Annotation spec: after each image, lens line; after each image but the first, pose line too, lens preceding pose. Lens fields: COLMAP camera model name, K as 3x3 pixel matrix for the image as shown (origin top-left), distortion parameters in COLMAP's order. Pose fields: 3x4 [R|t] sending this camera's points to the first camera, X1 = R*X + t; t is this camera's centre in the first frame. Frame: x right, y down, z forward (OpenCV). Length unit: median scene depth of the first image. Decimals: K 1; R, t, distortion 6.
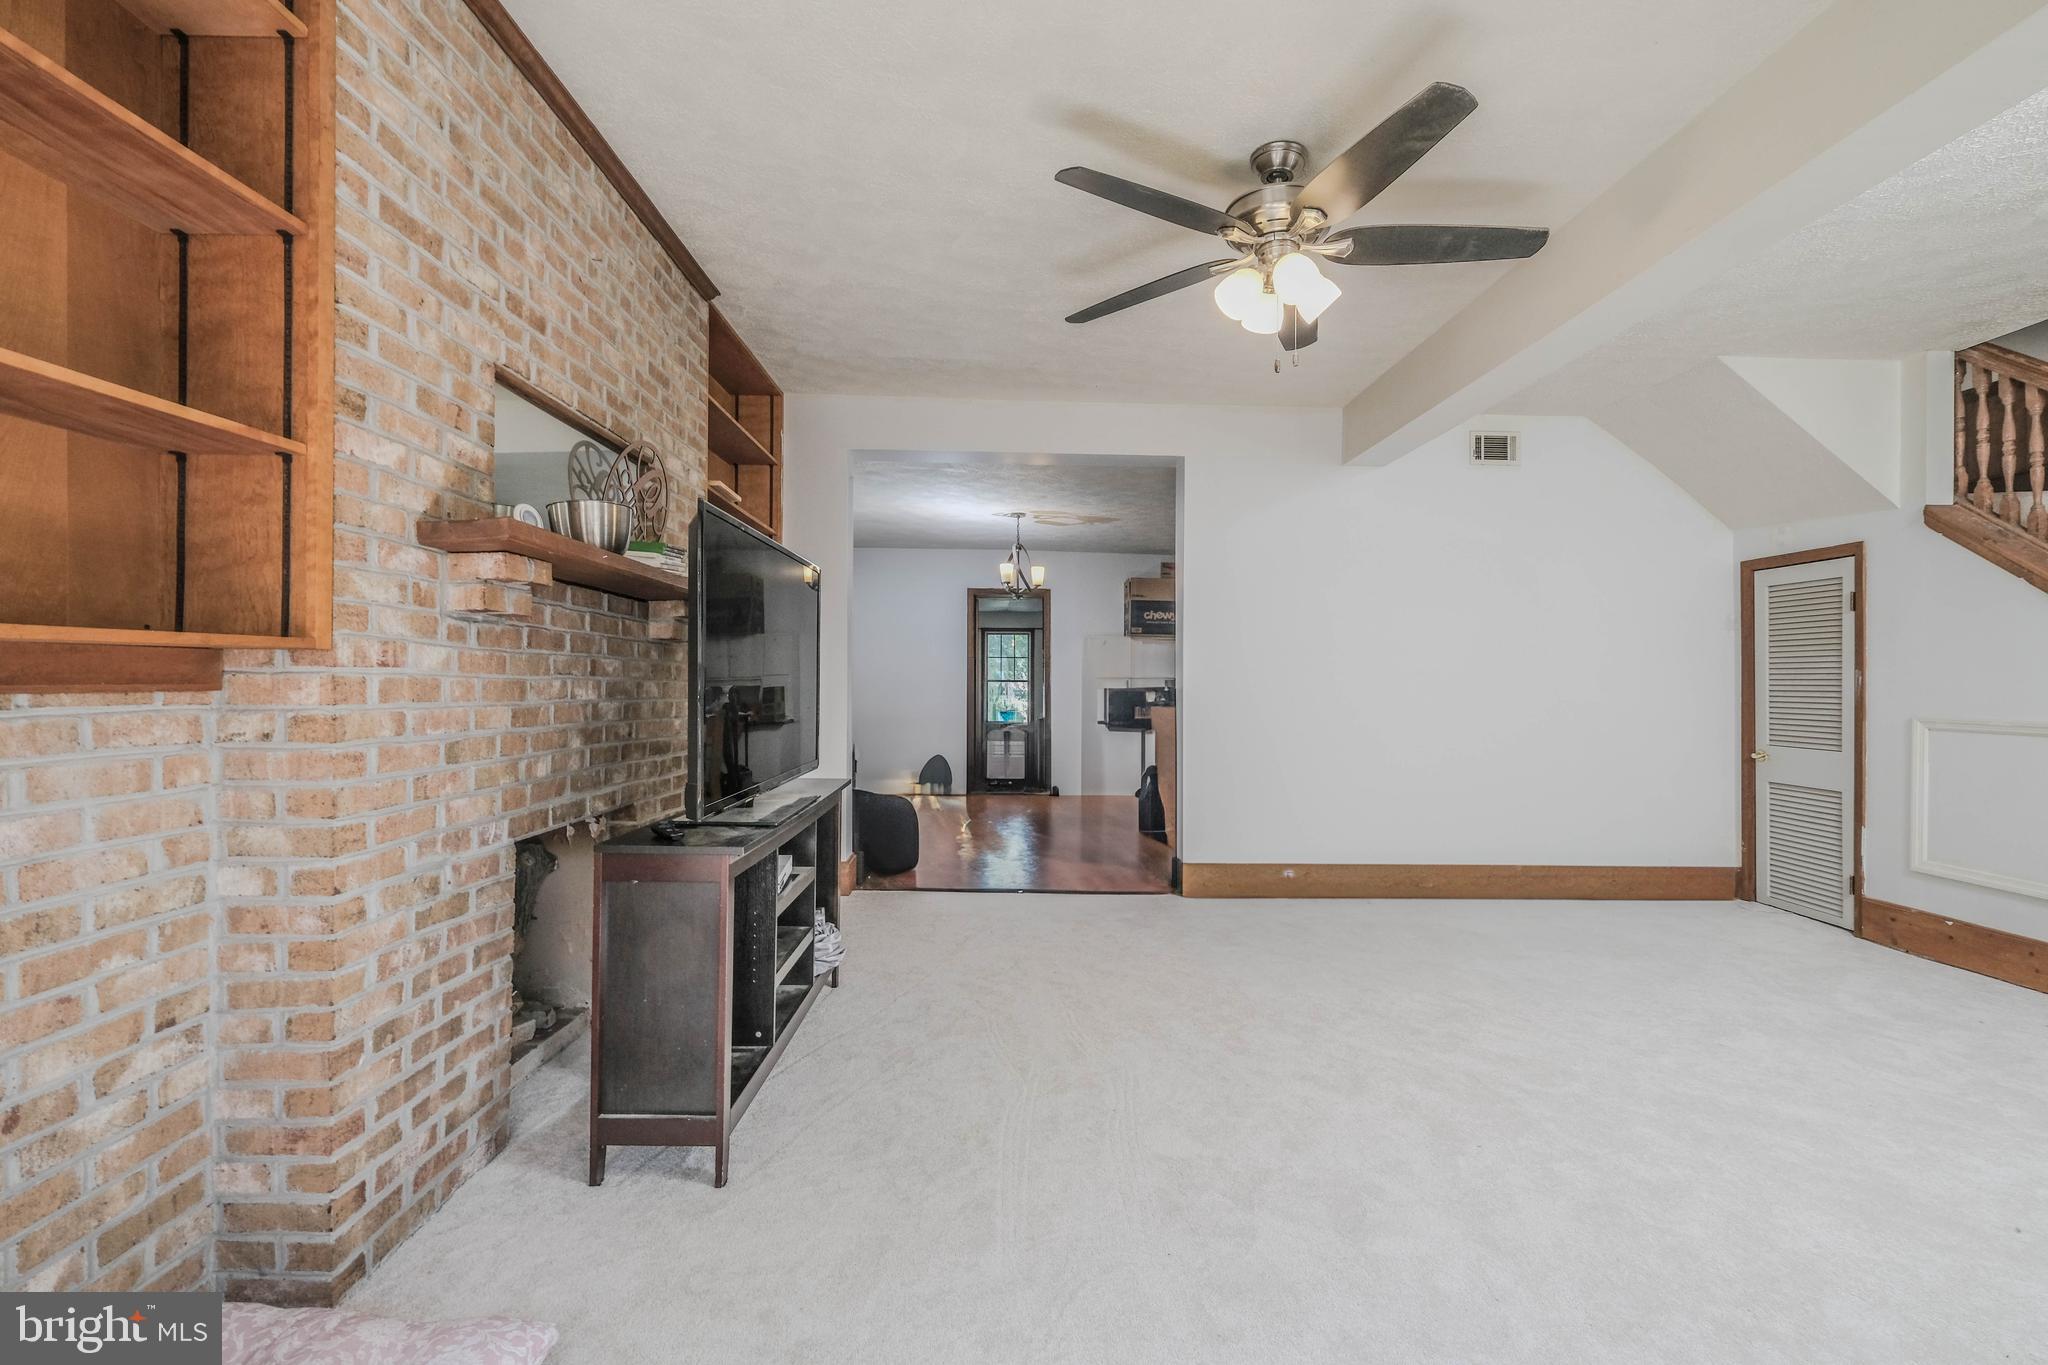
lens RADIAL K [[878.6, 0, 1023.8], [0, 878.6, 684.4], [0, 0, 1]] dist [-0.008306, 0.000270]
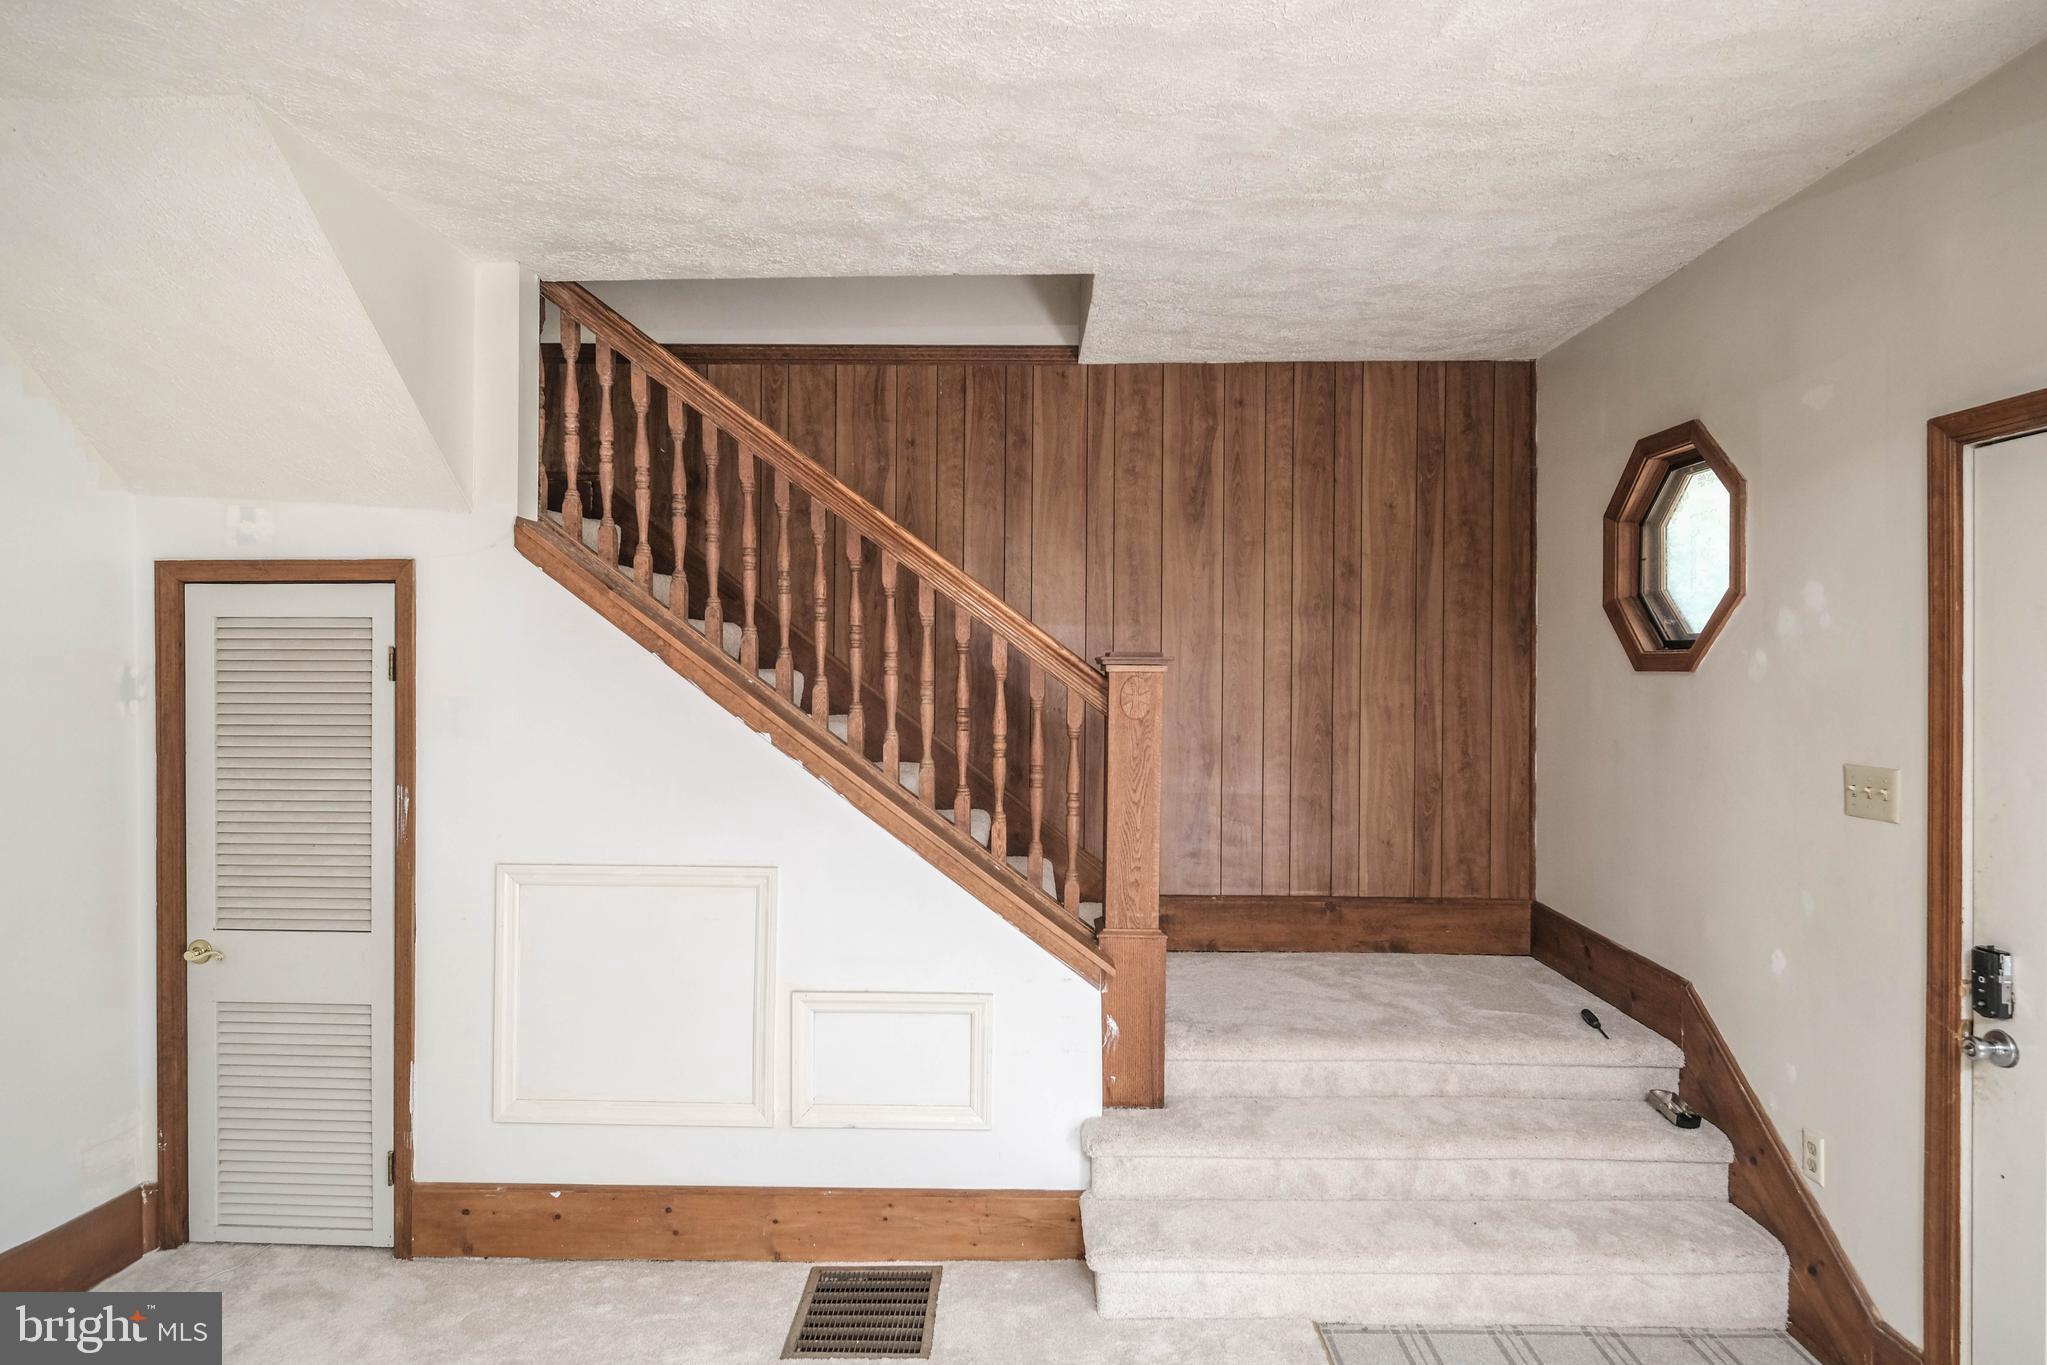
lens RADIAL K [[1090.3, 0, 1029.9], [0, 1090.3, 672.3], [0, 0, 1]] dist [-0.004499, -0.000397]
pose [[0.025873, -0.007124, 0.999640, 0.266047], [0.002992, 0.999971, 0.007049, -0.093937], [-0.999661, 0.002809, 0.025894, 0.577191]]
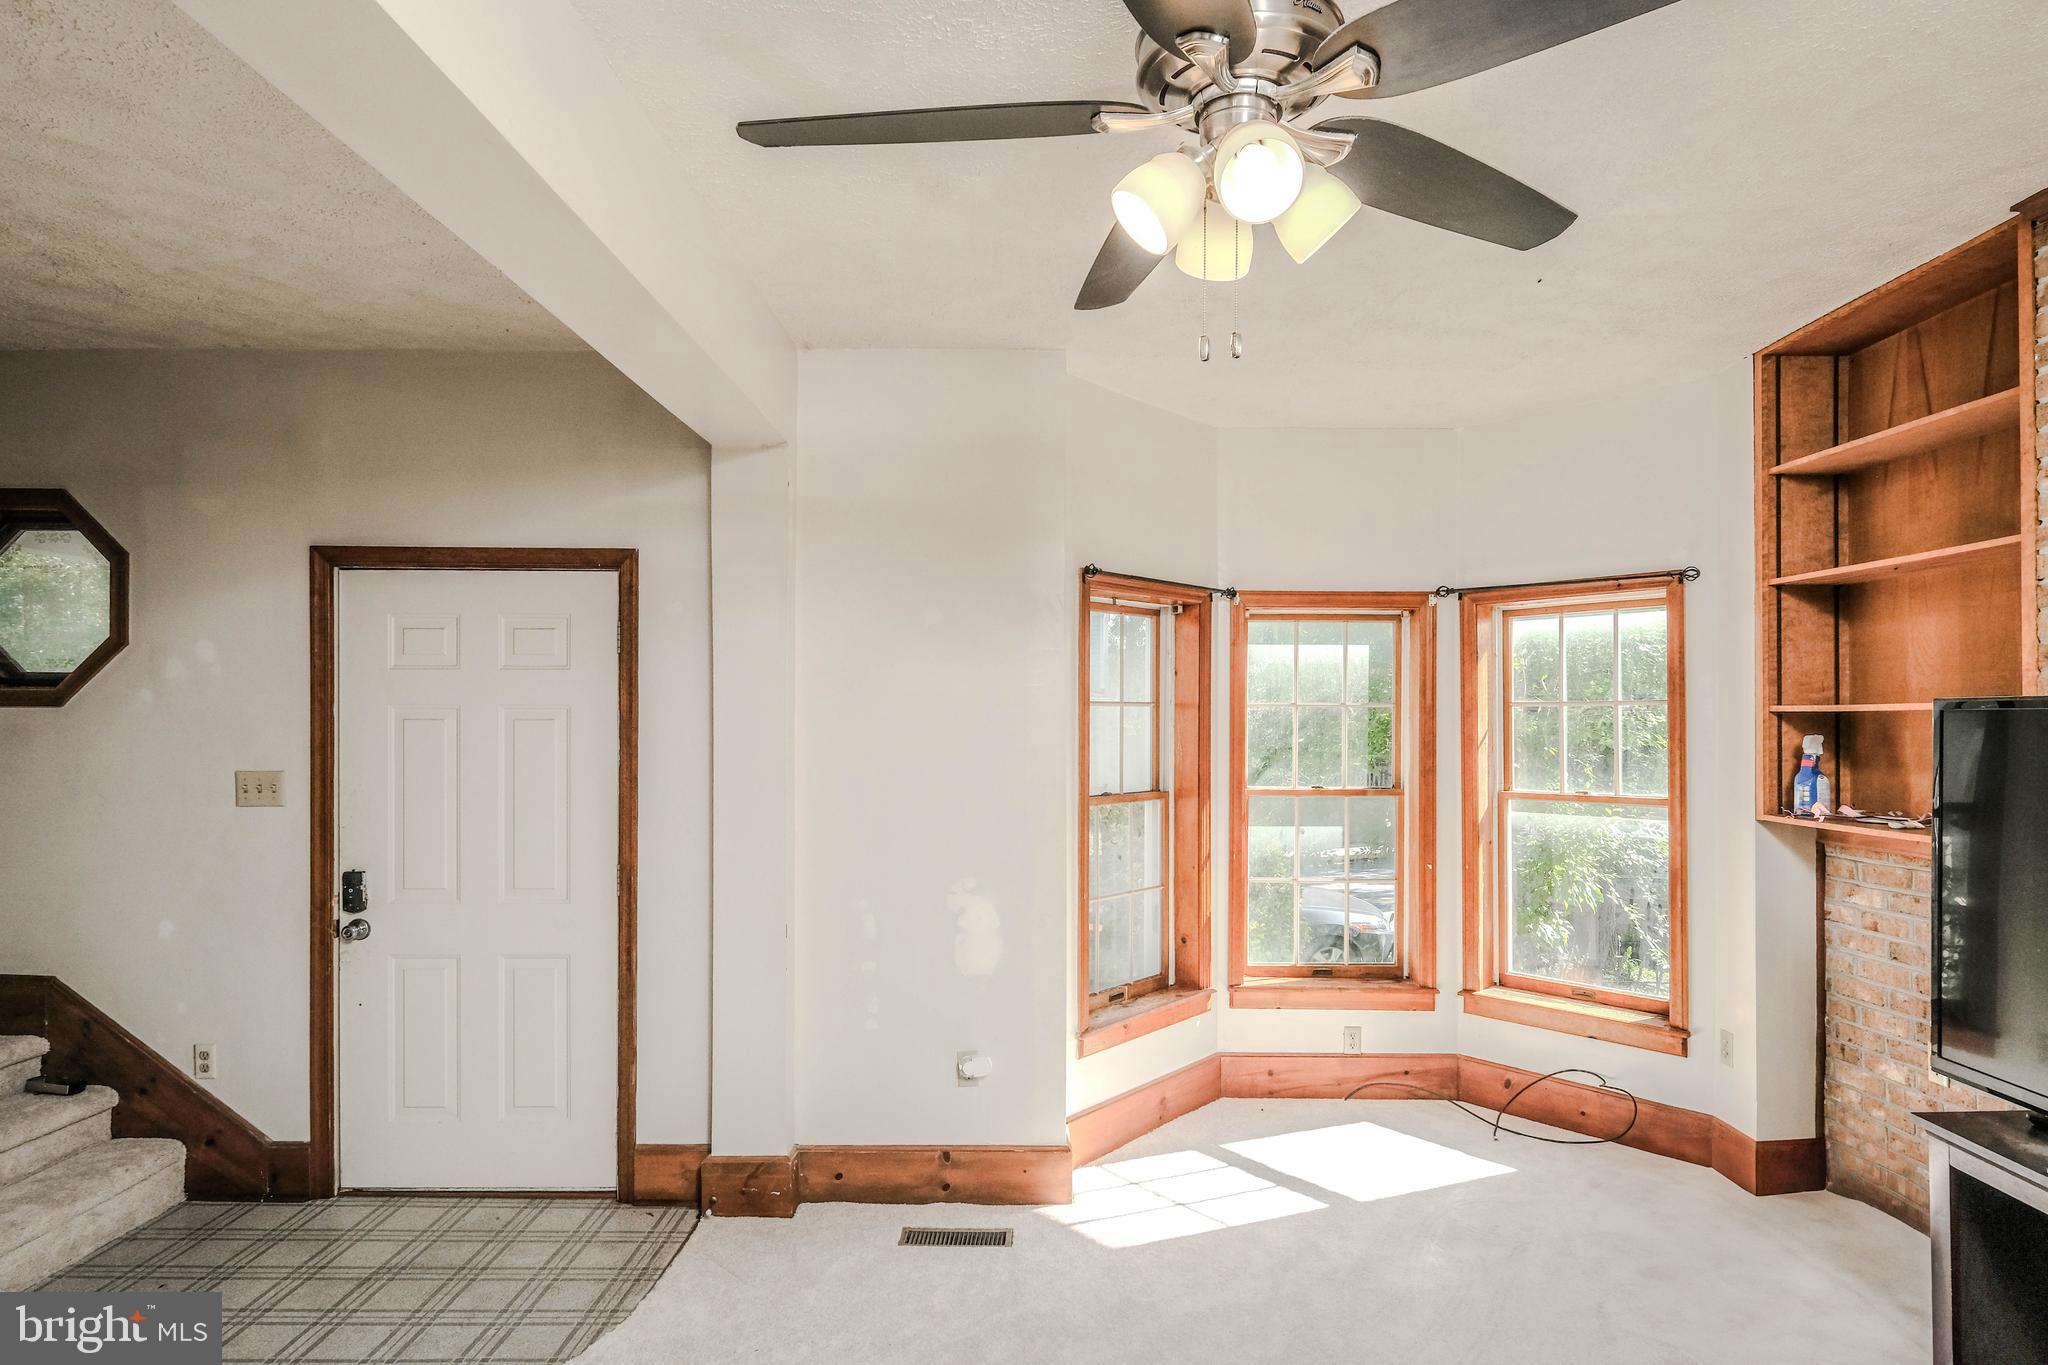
lens RADIAL K [[1090.9, 0, 1021.5], [0, 1090.9, 694.9], [0, 0, 1]] dist [-0.004499, -0.000397]
pose [[-0.999901, -0.006745, 0.012362, 0.251319], [-0.006916, 0.999880, -0.013839, -0.090096], [-0.012268, -0.013923, -0.999828, 0.973438]]
